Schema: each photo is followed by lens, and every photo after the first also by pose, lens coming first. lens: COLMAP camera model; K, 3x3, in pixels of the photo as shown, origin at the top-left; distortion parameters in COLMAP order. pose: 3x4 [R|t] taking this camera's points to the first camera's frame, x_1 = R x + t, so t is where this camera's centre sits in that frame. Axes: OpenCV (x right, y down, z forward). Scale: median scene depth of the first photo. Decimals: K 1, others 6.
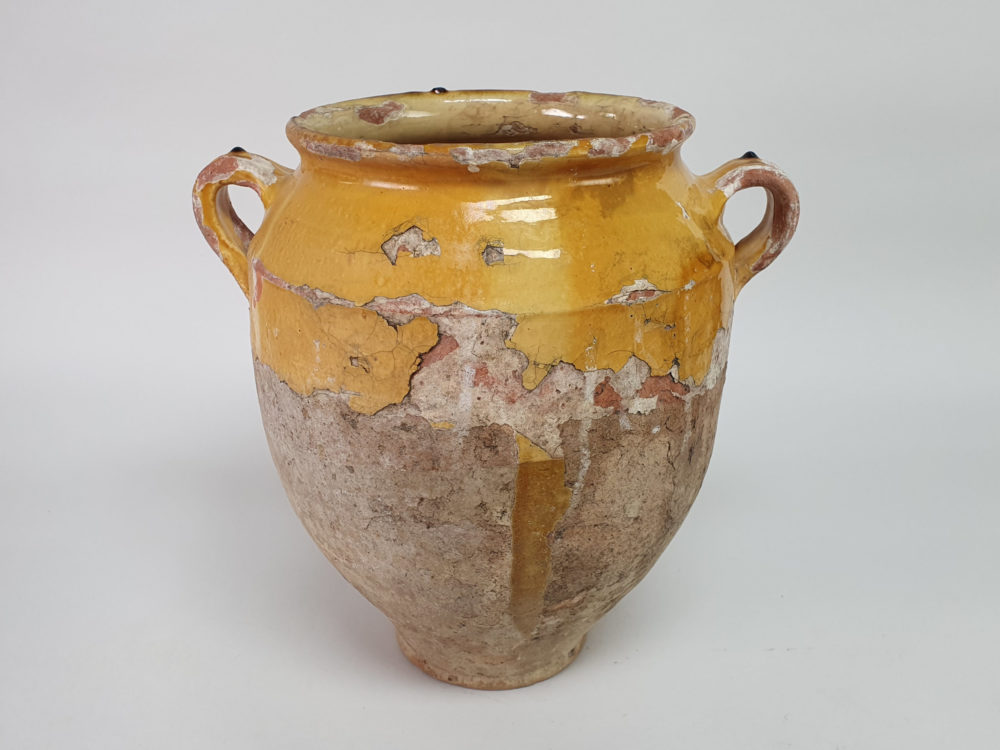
lens RADIAL K [[762.0, 0, 500.8], [0, 762.0, 371.0], [0, 0, 1]] dist [0.004510, -0.000884]
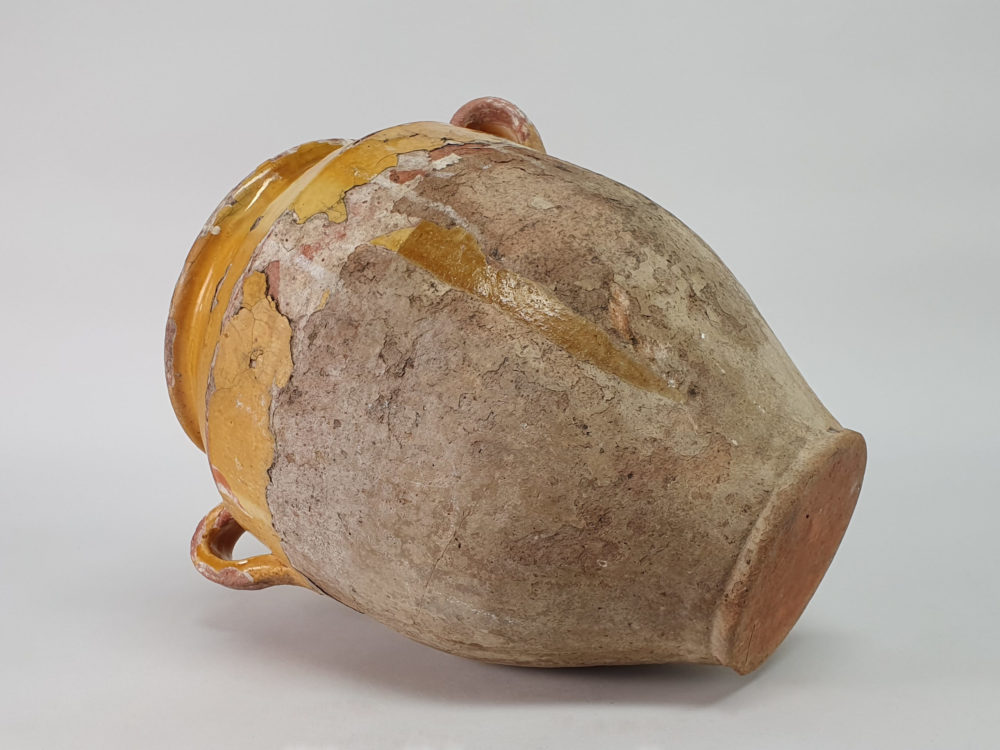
lens RADIAL K [[762.0, 0, 492.6], [0, 762.0, 376.7], [0, 0, 1]] dist [0.004510, -0.000884]
pose [[0.484056, -0.865048, 0.131843, -0.185520], [0.734732, 0.319969, -0.598155, 0.853488], [0.475247, 0.386409, 0.790461, 0.332851]]
